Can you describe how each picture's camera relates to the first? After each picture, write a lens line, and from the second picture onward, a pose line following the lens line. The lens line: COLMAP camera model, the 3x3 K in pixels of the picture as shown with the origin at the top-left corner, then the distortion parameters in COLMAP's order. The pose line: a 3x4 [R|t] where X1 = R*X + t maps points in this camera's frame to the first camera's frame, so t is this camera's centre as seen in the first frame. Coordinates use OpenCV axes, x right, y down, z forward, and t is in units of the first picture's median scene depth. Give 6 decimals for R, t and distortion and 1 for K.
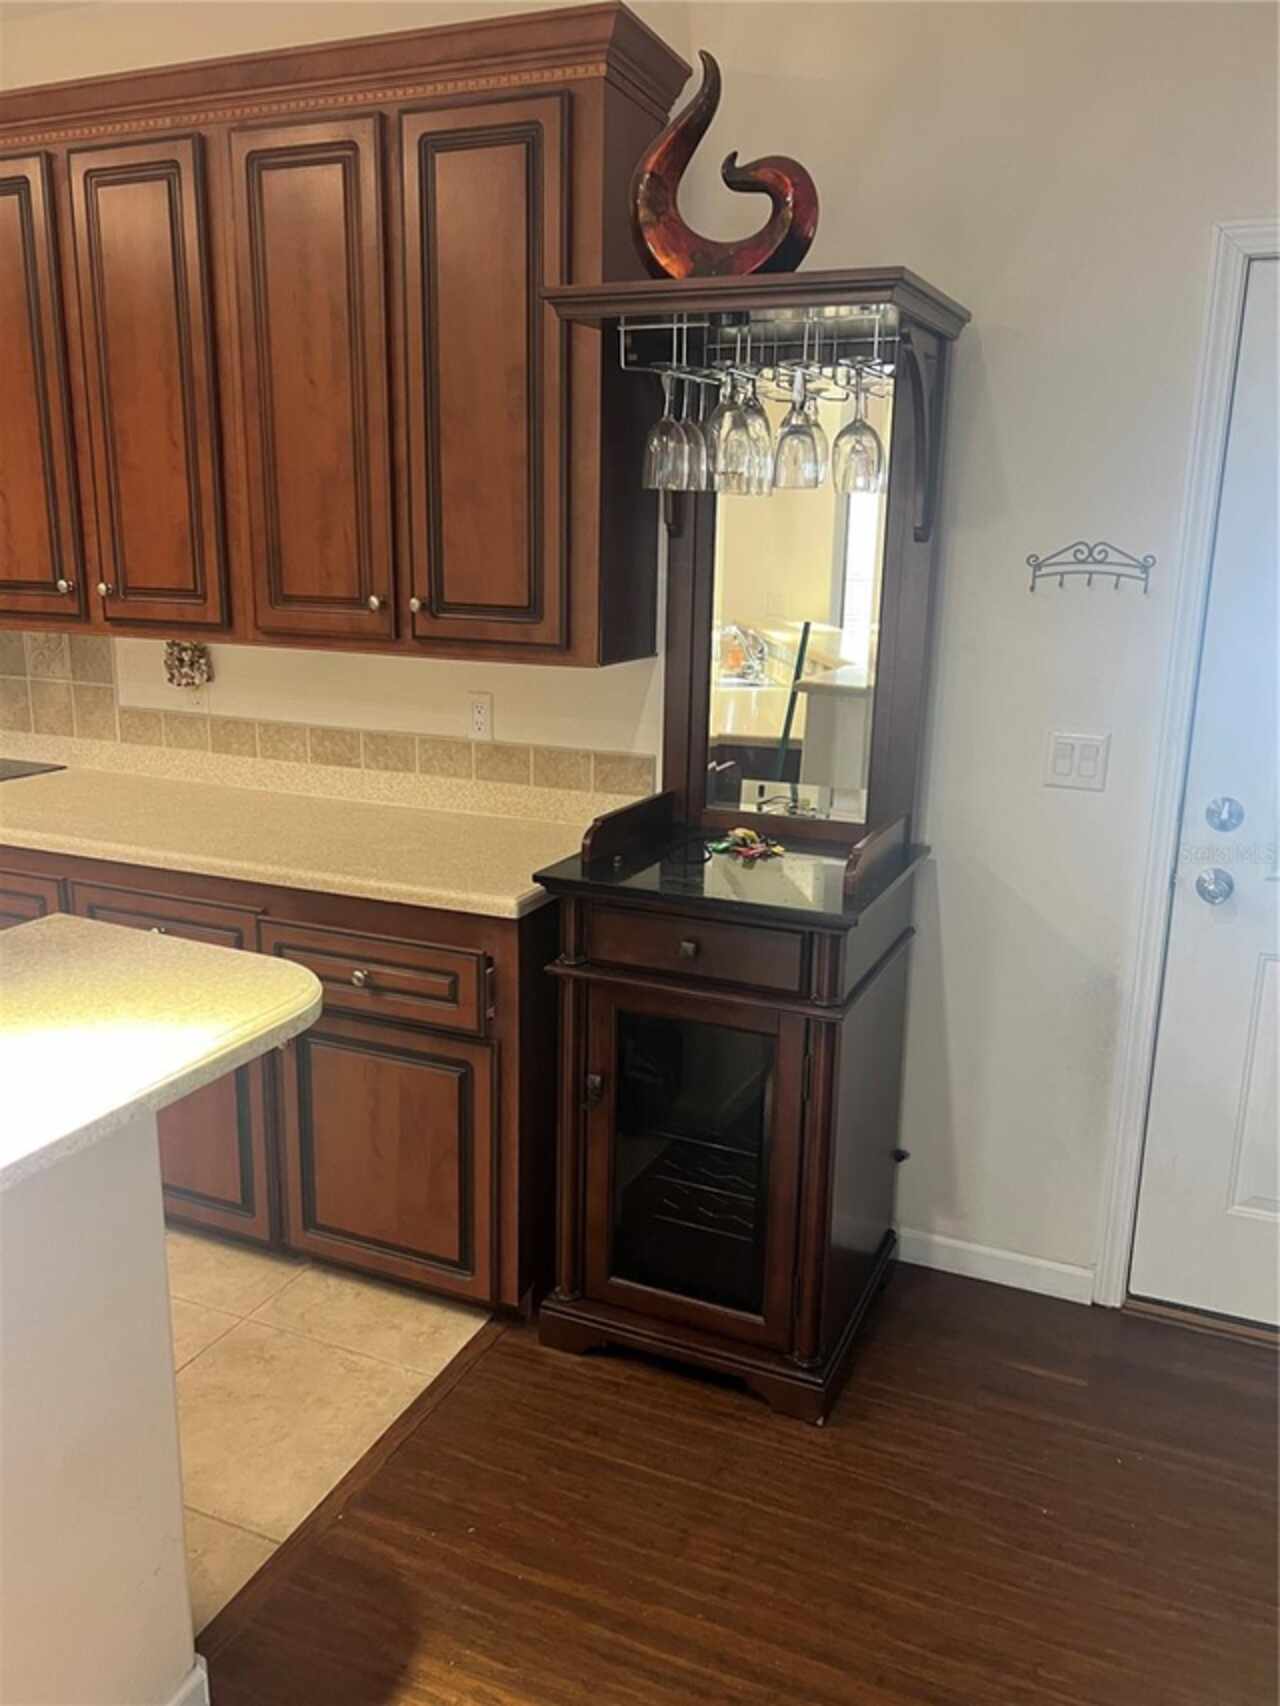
lens RADIAL K [[1283.4, 0, 640.0], [0, 1283.4, 853.0], [0, 0, 1]] dist [0.061464, -0.068758]
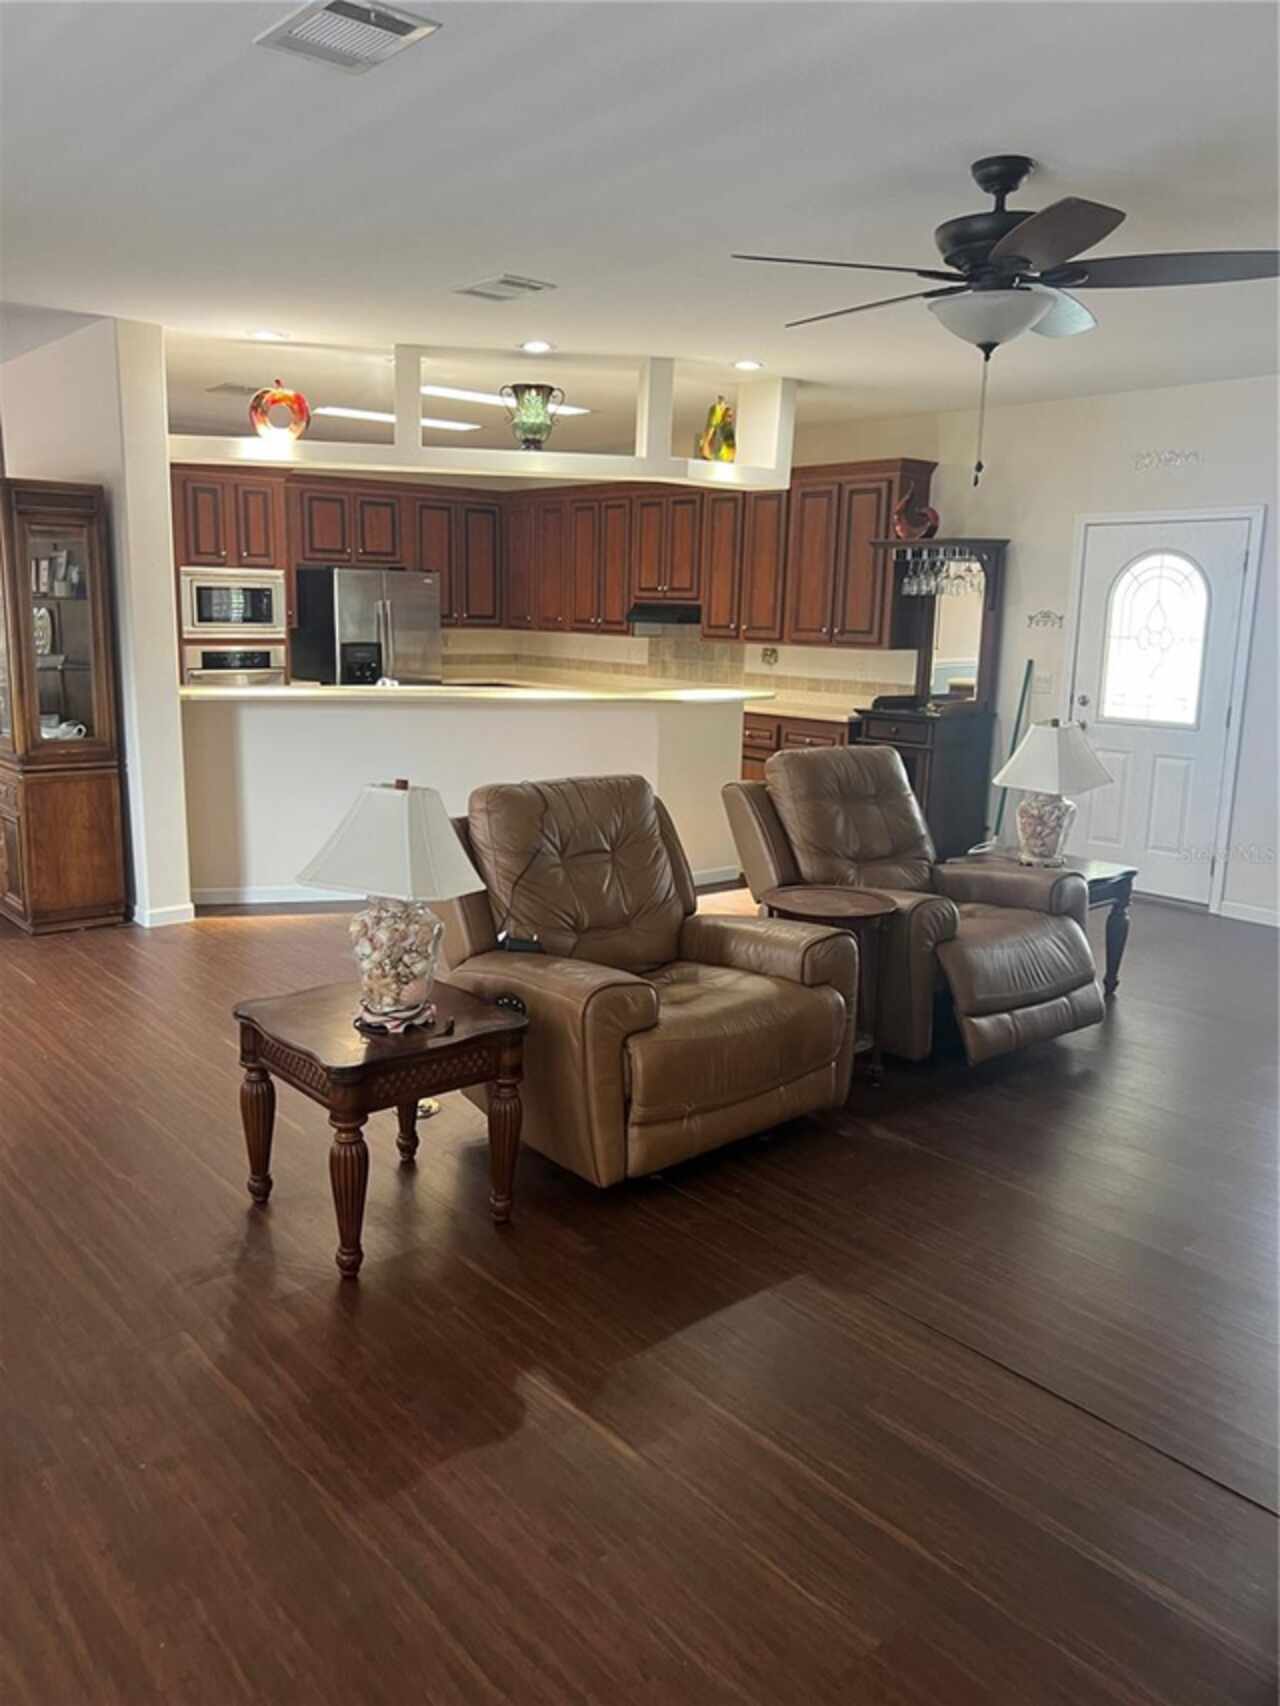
lens RADIAL K [[1302.3, 0, 639.0], [0, 1302.3, 856.3], [0, 0, 1]] dist [0.064834, -0.076447]
pose [[0.893816, 0.088197, -0.439676, 0.776722], [-0.115531, 0.992661, -0.035740, 0.479563], [0.433297, 0.082741, 0.897445, -1.853547]]
